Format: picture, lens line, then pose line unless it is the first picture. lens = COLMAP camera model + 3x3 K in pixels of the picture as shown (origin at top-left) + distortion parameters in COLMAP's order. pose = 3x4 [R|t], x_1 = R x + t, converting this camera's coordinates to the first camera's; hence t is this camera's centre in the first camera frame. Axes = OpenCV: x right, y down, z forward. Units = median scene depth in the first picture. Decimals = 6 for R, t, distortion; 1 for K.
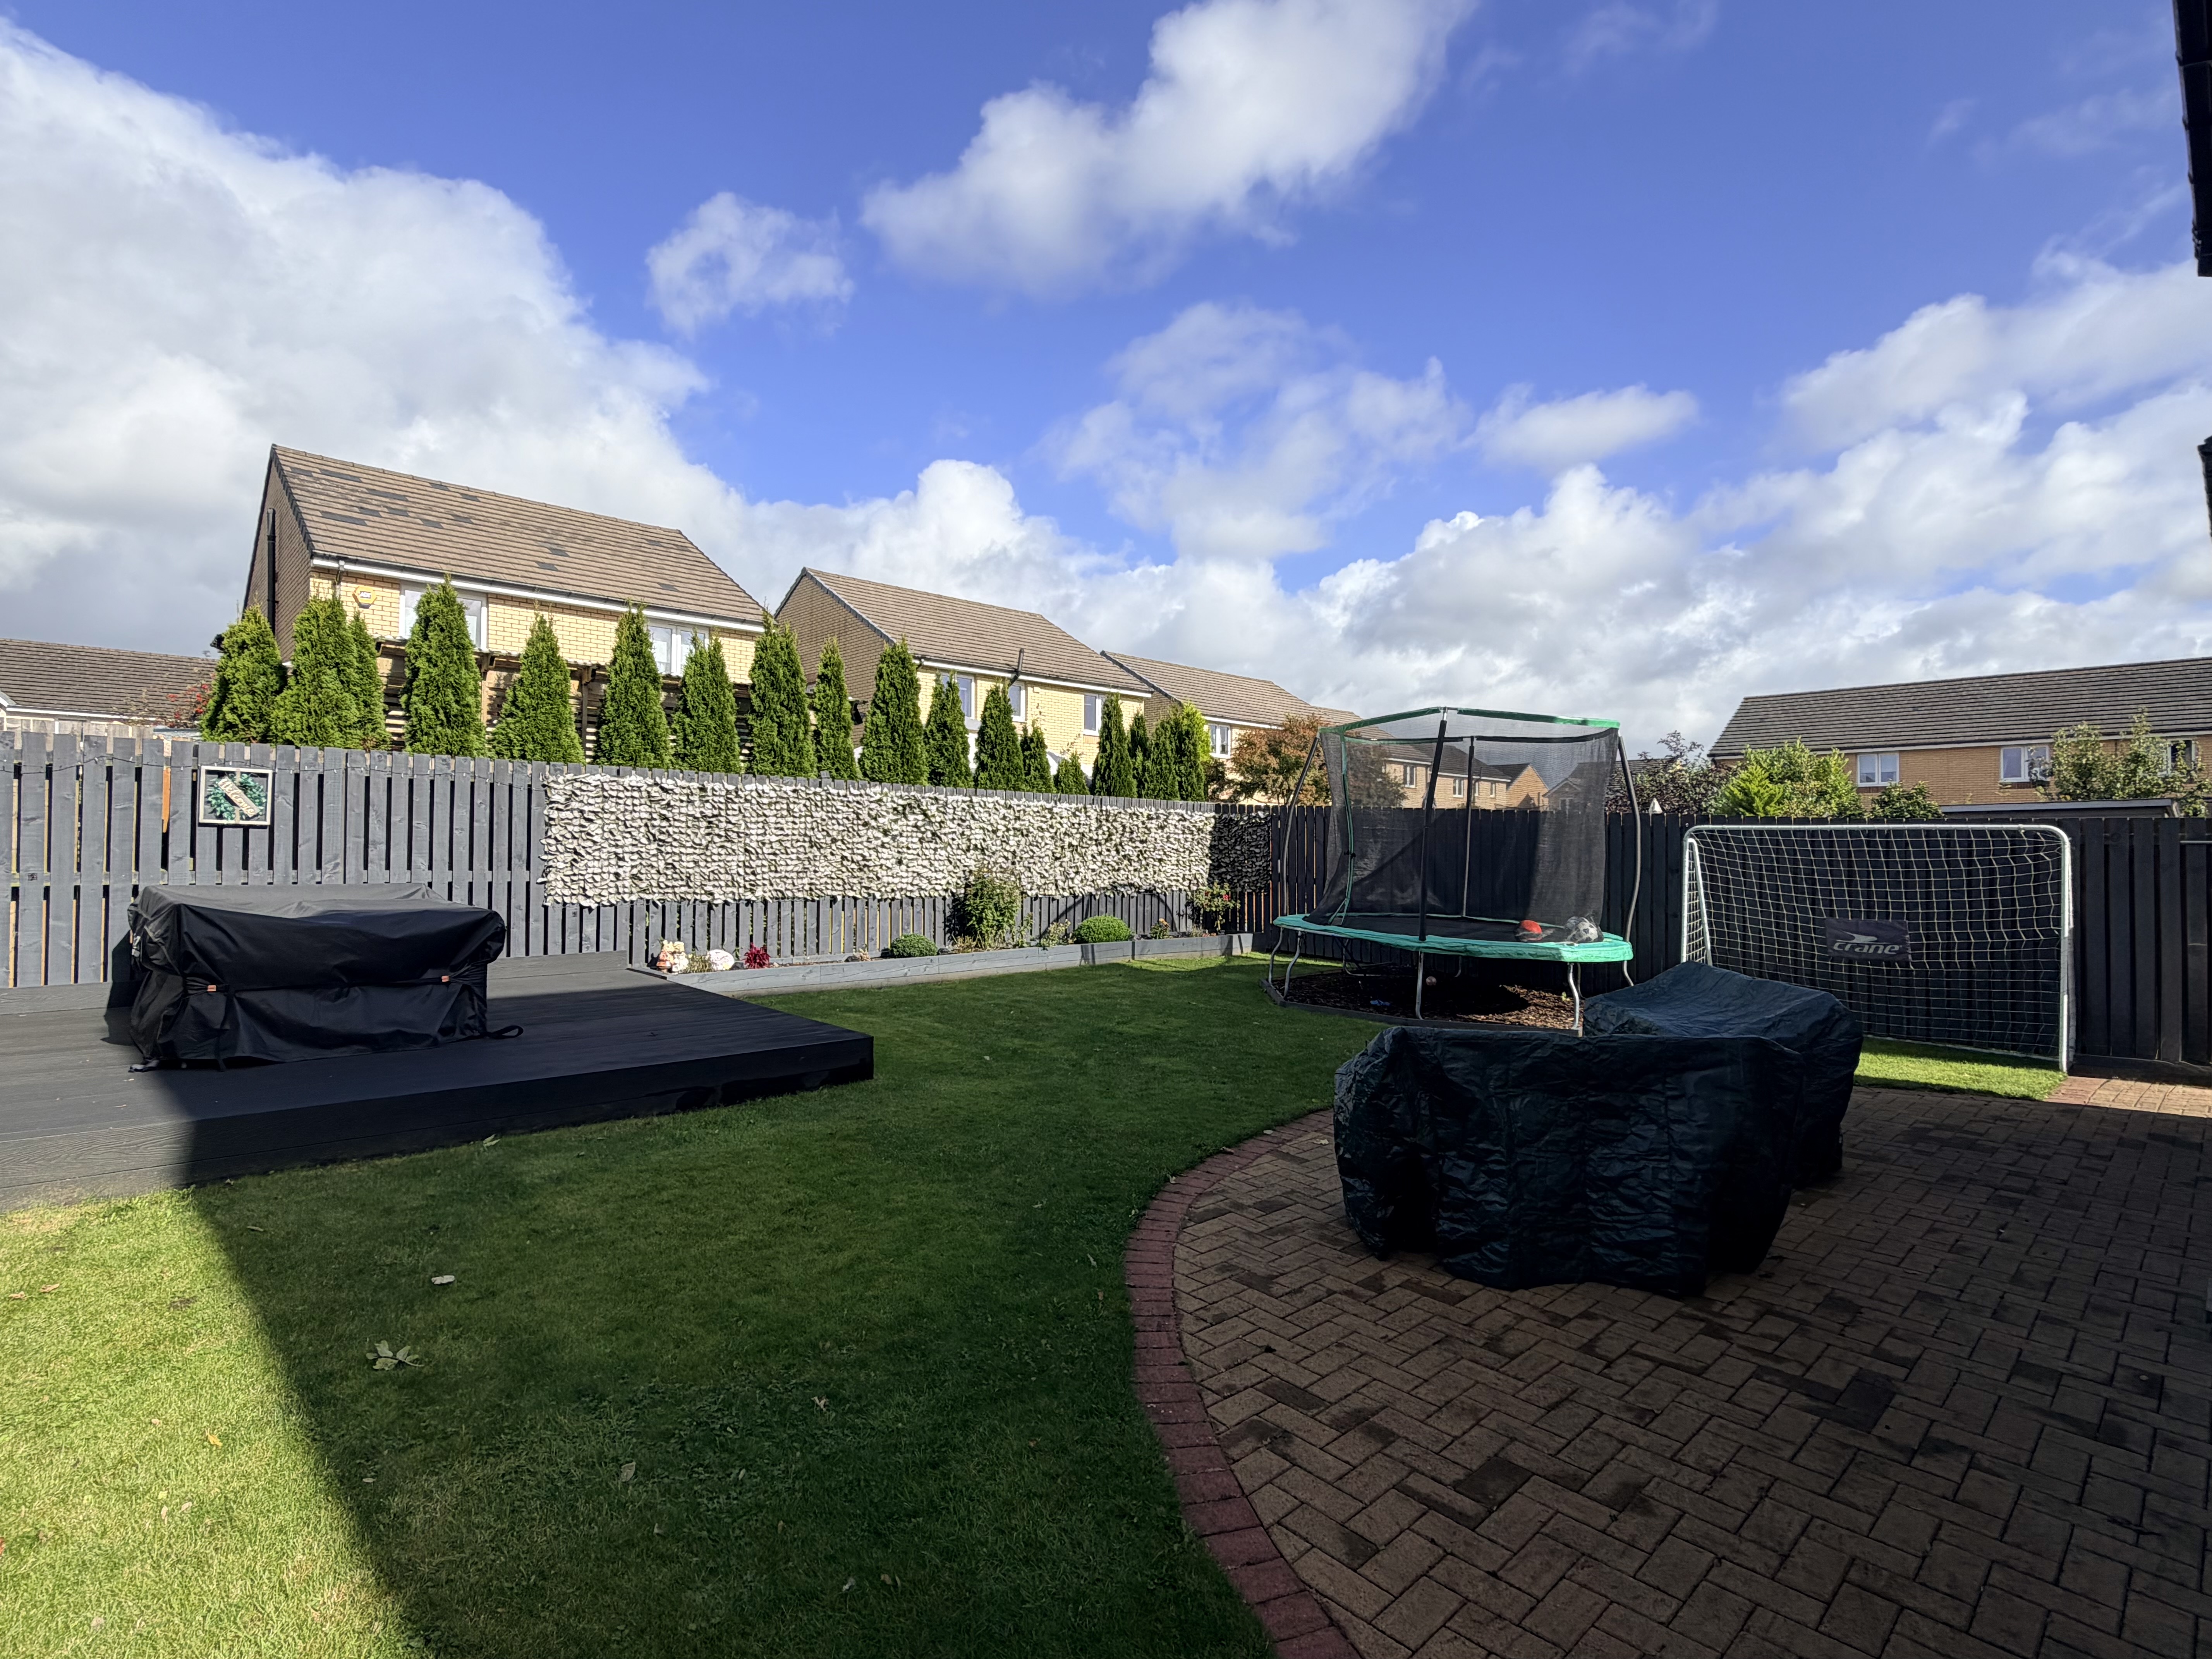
lens RADIAL K [[1095.1, 0, 1117.3], [0, 1095.1, 829.7], [0, 0, 1]] dist [0.001413, 0.000073]
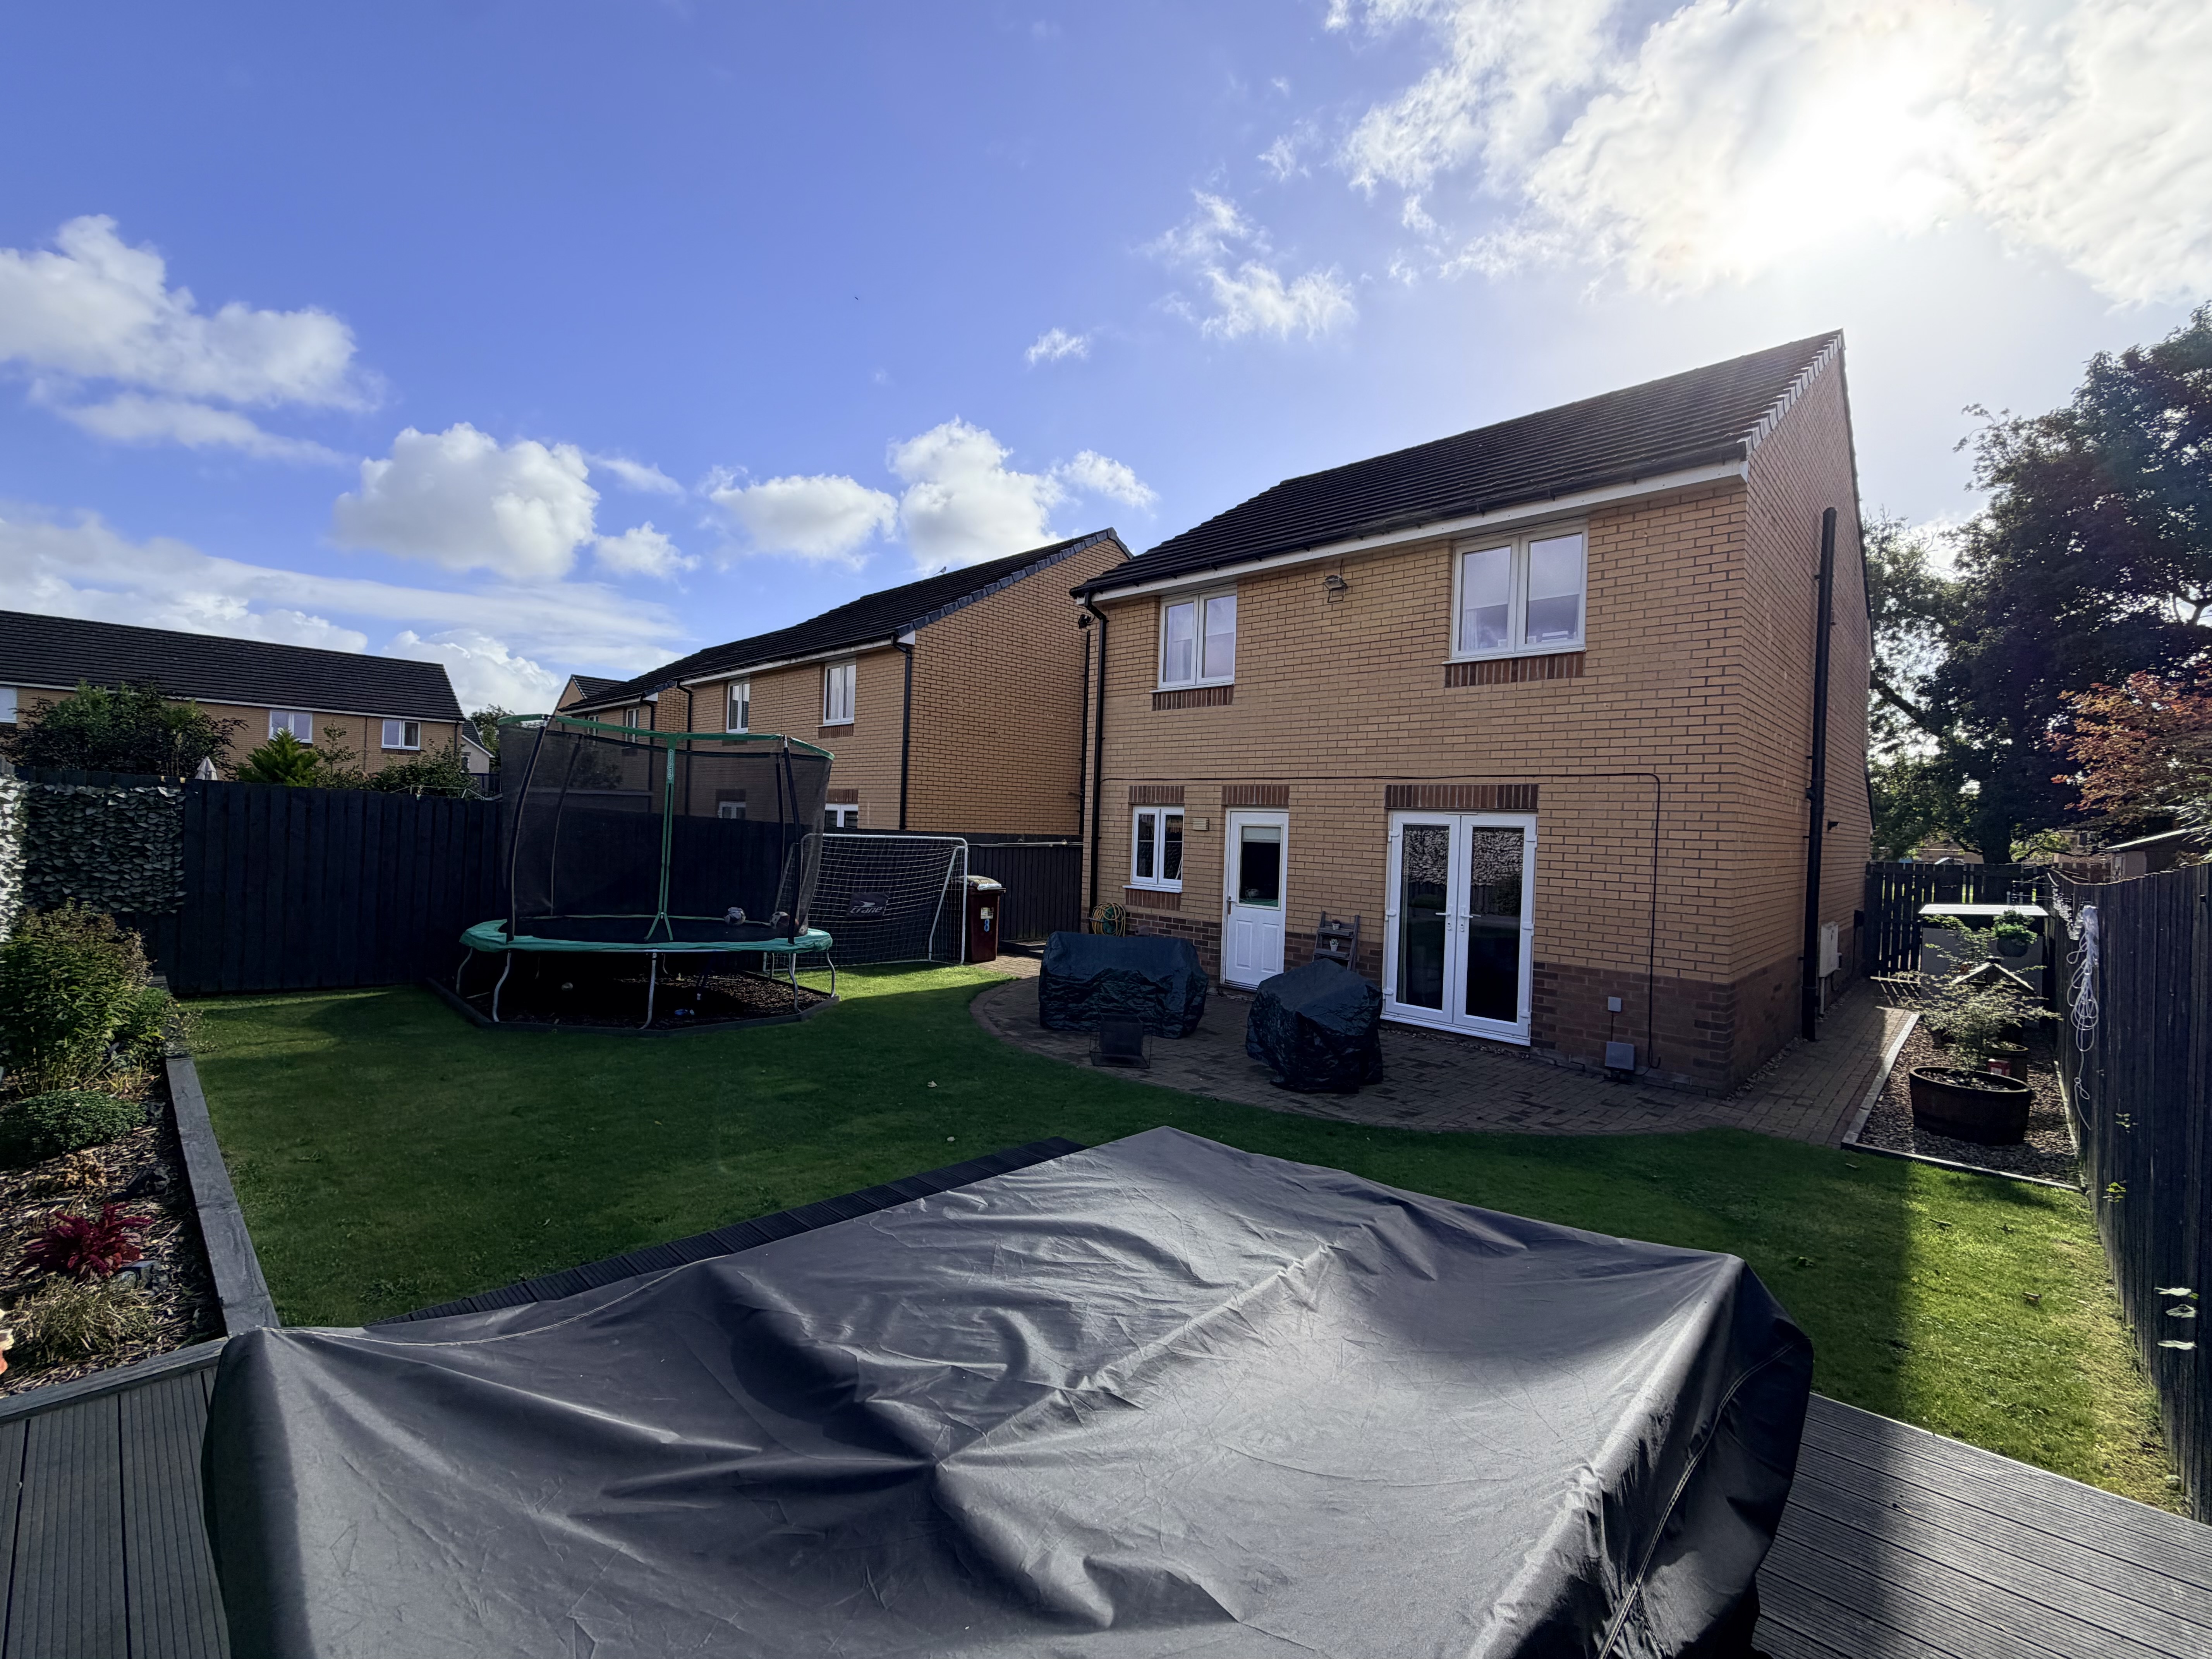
lens RADIAL K [[921.2, 0, 1115.8], [0, 921.2, 819.9], [0, 0, 1]] dist [0.018296, 0.000714]
pose [[-0.053894, -0.000498, 0.998547, -1.581814], [-0.062392, 0.998048, -0.002870, -0.097025], [-0.996596, -0.062456, -0.053820, 1.687530]]
